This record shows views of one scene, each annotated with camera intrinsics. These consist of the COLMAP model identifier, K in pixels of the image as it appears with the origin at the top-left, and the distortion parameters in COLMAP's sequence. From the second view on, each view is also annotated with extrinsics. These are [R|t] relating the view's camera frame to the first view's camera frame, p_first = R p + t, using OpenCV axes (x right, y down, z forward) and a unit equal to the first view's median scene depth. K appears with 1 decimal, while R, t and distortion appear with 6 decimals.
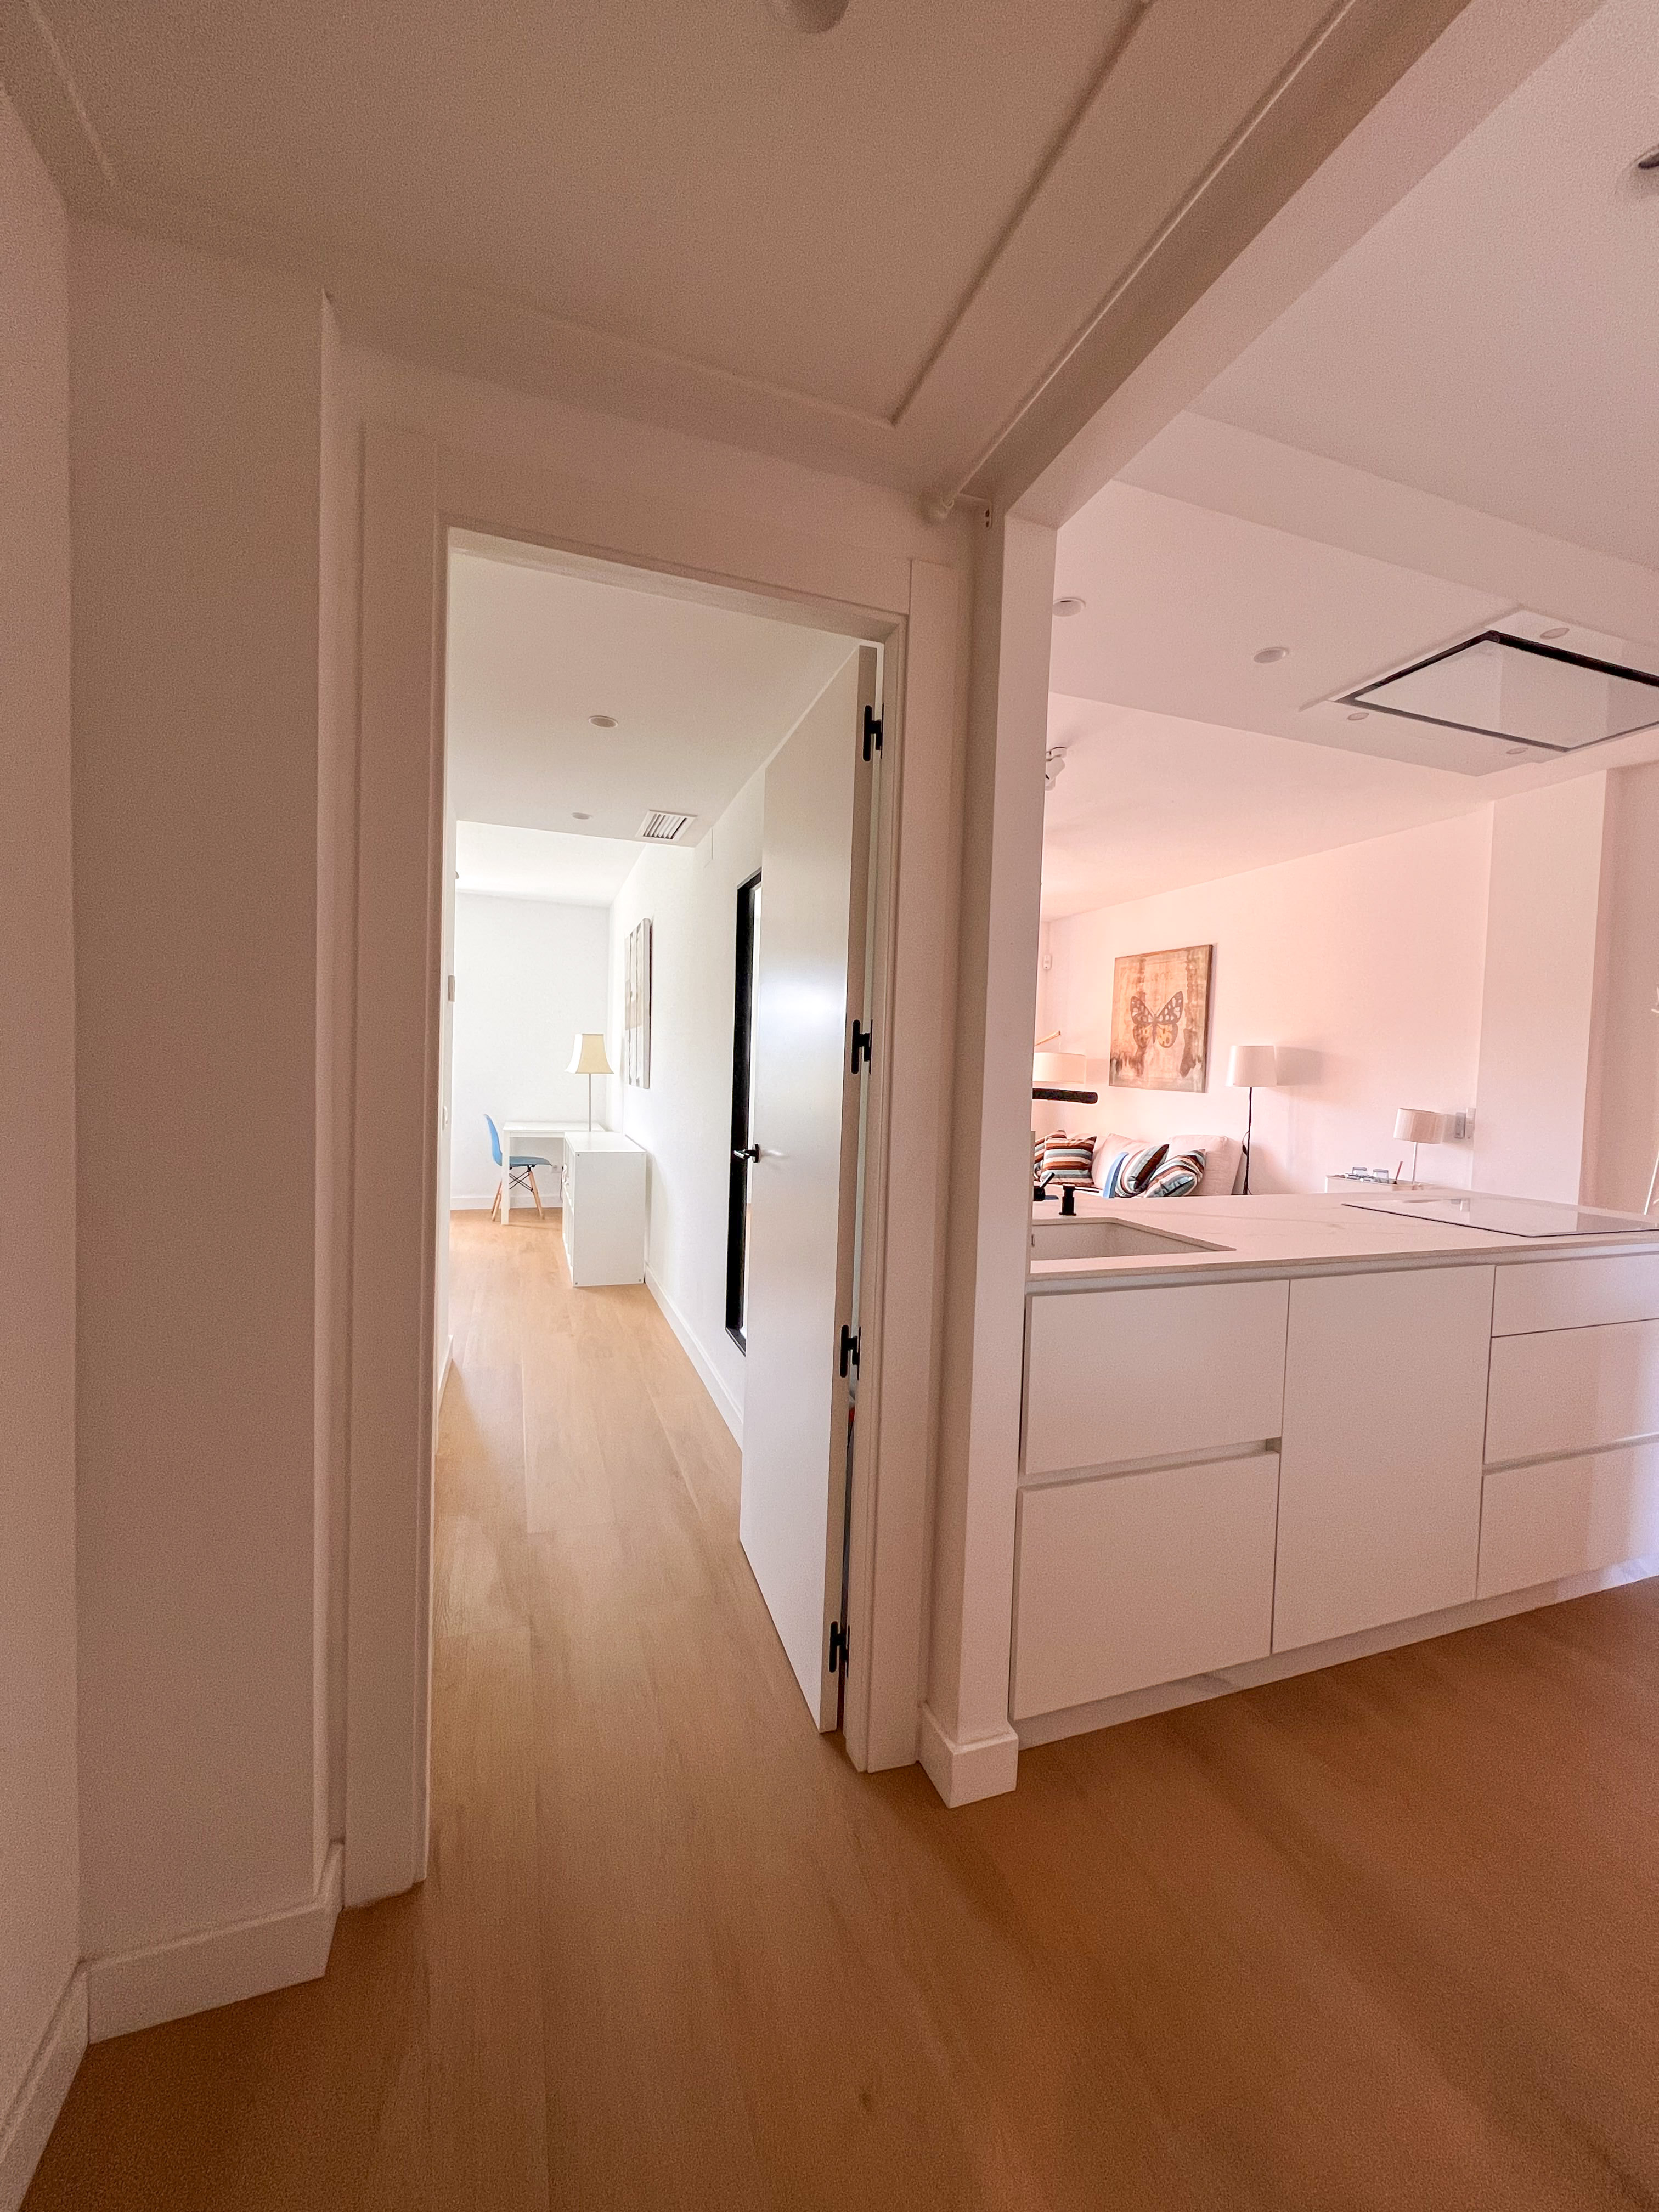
lens RADIAL K [[885.2, 0, 832.4], [0, 885.2, 1106.7], [0, 0, 1]] dist [-0.003407, -0.000702]
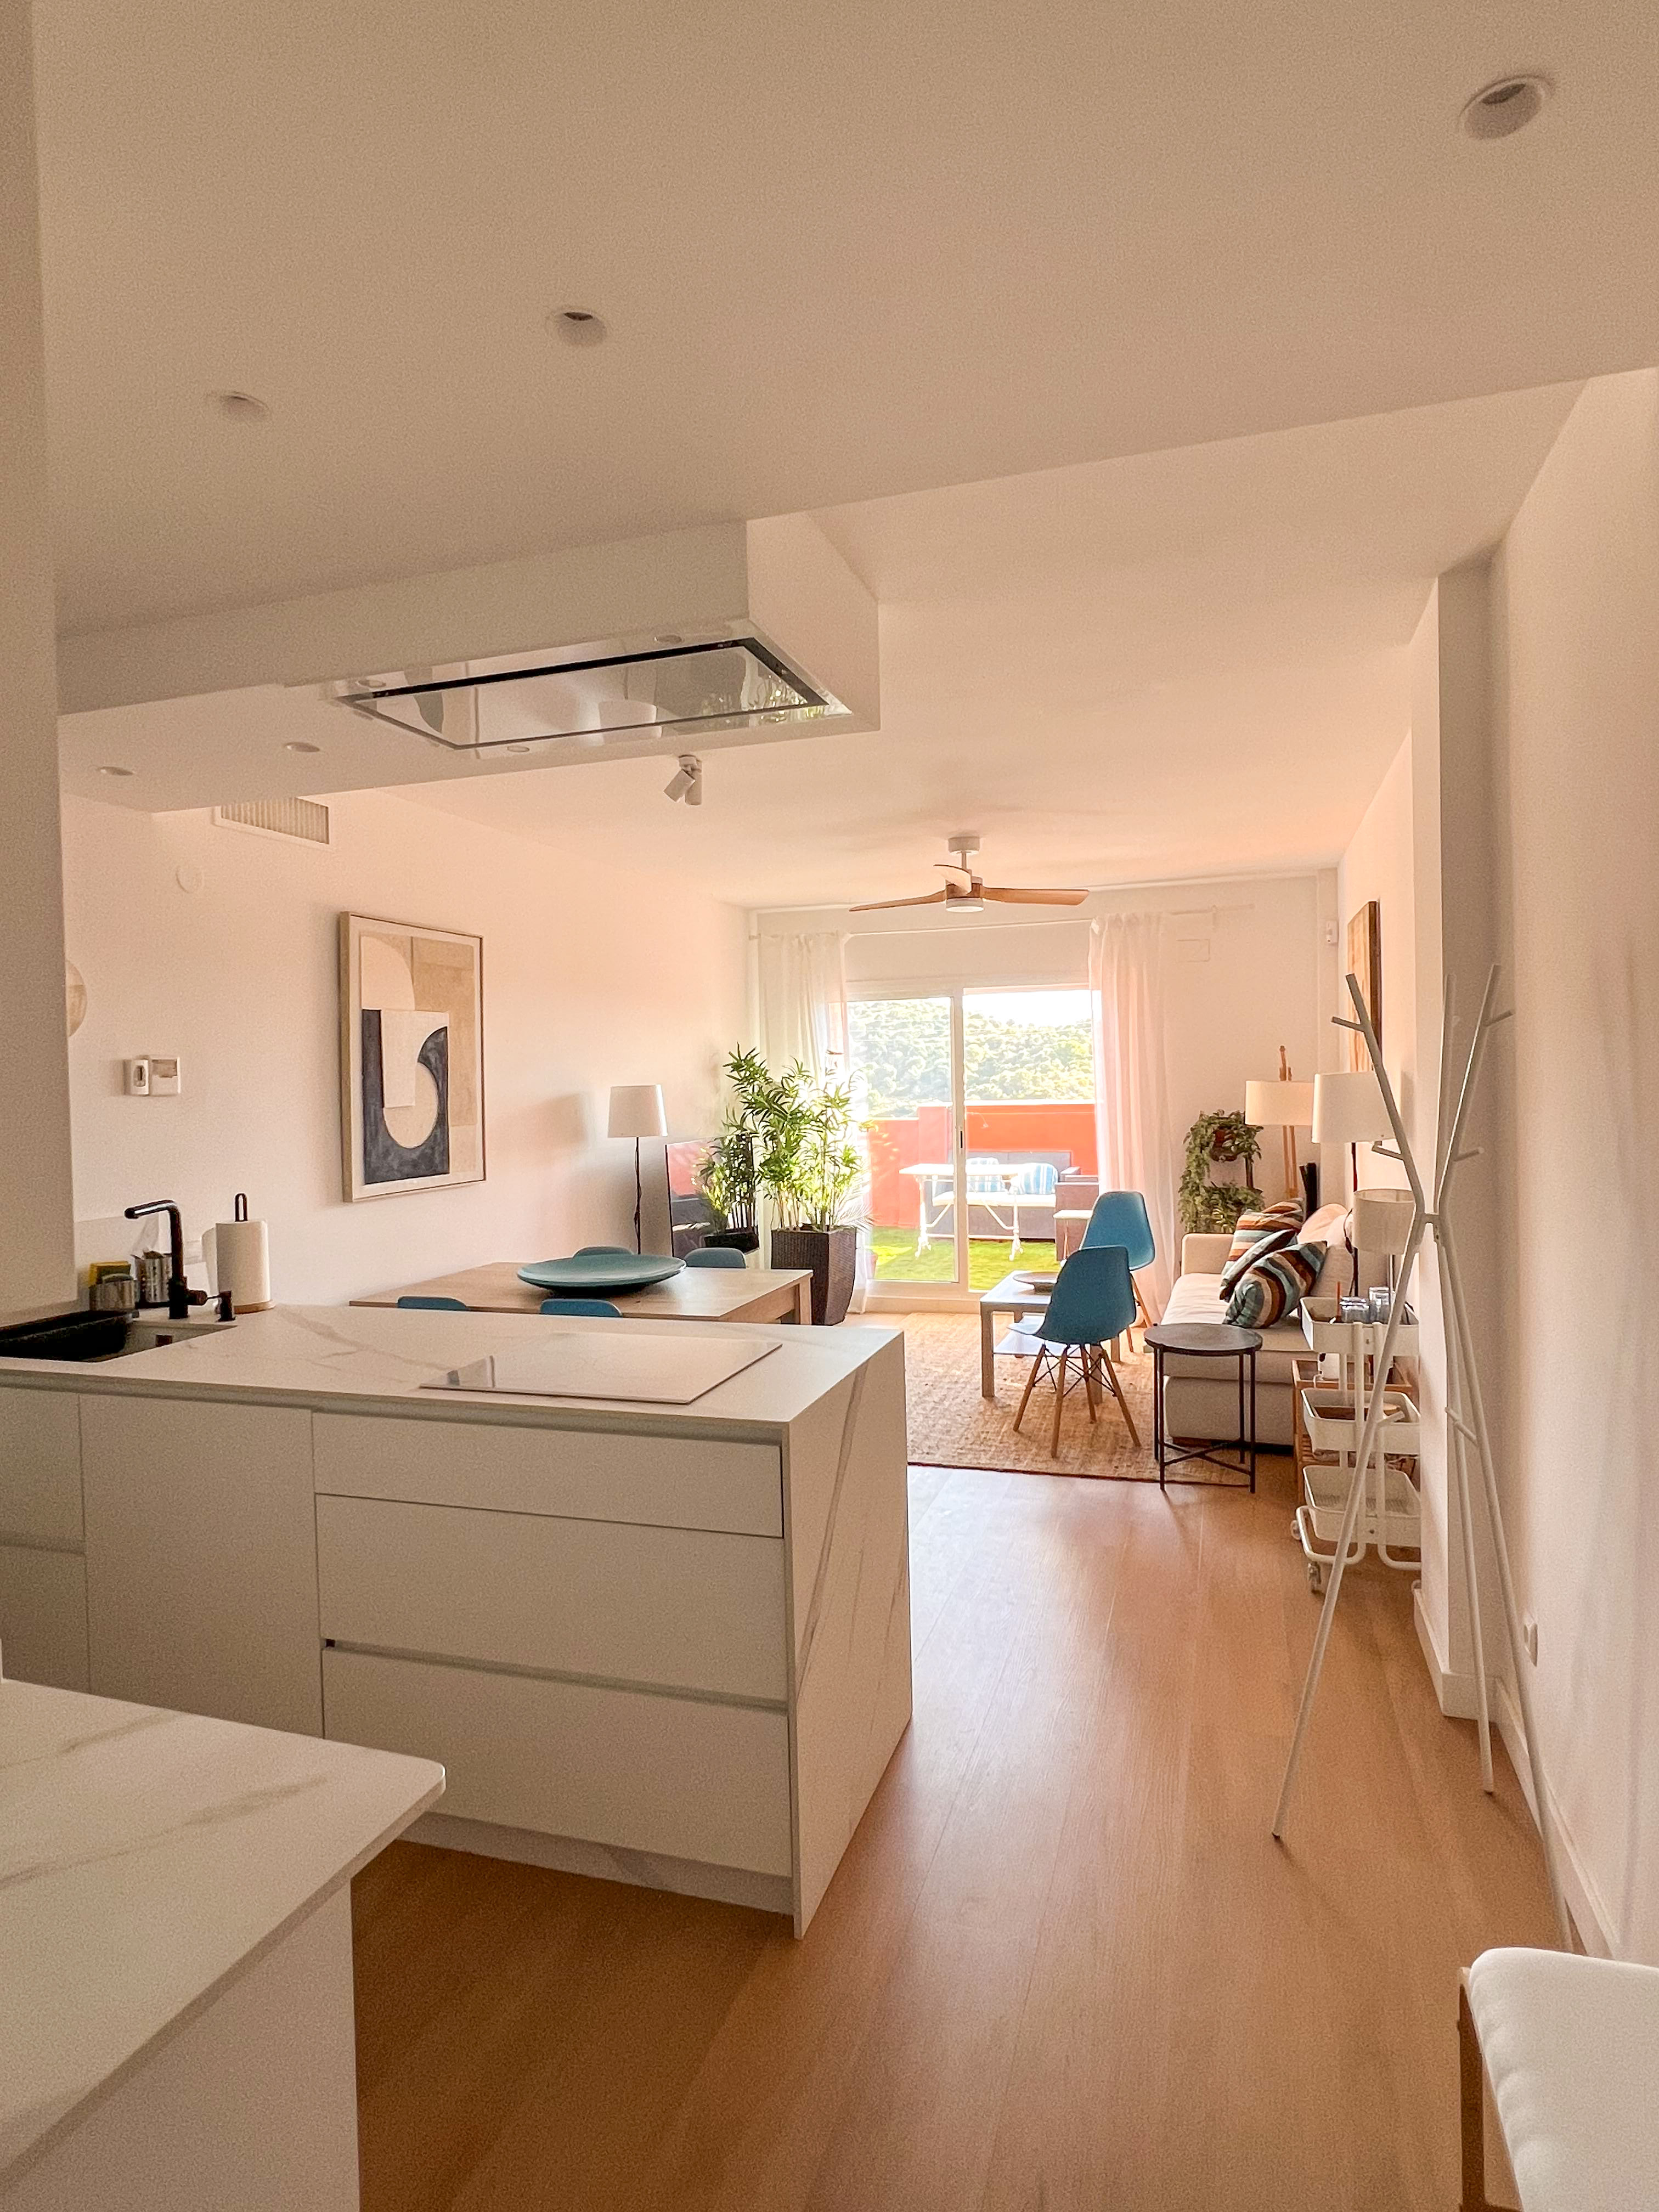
lens RADIAL K [[1217.8, 0, 829.3], [0, 1217.8, 1112.7], [0, 0, 1]] dist [-0.011755, -0.000301]
pose [[0.790156, -0.030244, -0.612159, 0.723503], [0.020385, 0.999526, -0.023068, -0.031318], [0.612567, 0.005749, 0.790398, 0.133187]]
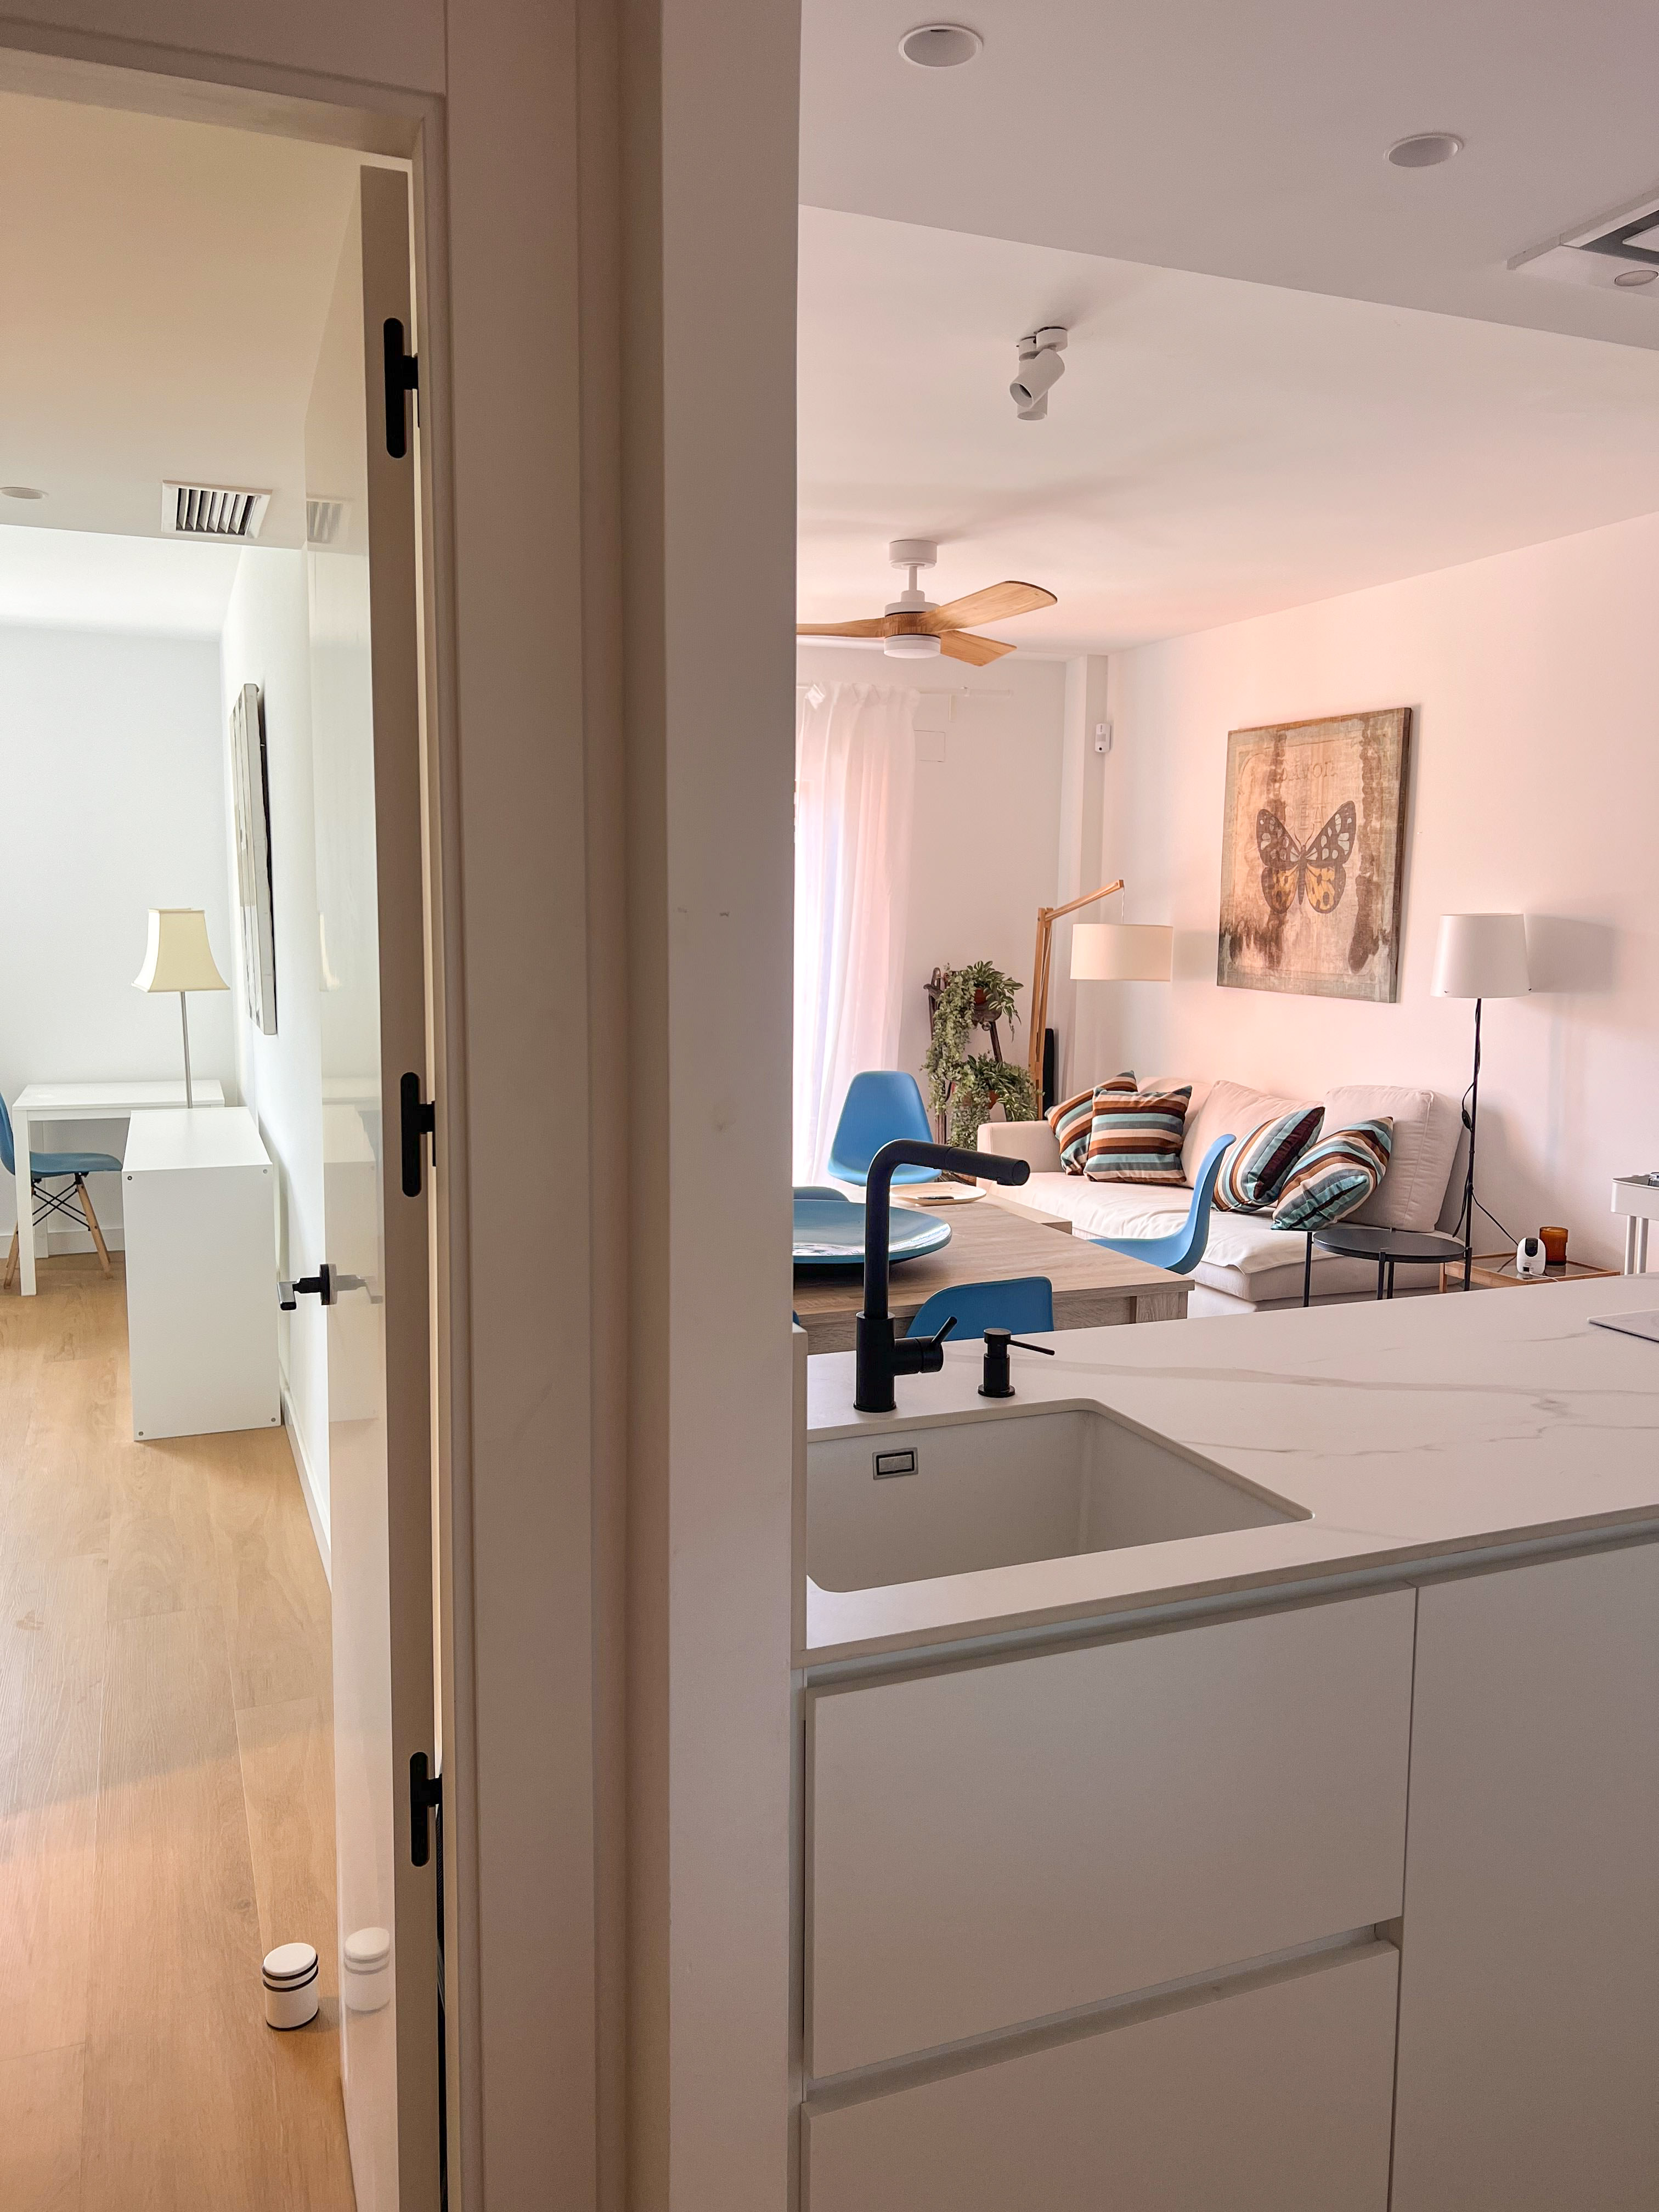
lens RADIAL K [[1659.2, 0, 818.9], [0, 1659.2, 1110.7], [0, 0, 1]] dist [0.038822, -0.052858]
pose [[0.999029, -0.028094, 0.033948, 0.062330], [0.025367, 0.996612, 0.078232, -0.042975], [-0.036030, -0.077295, 0.996357, 0.056985]]
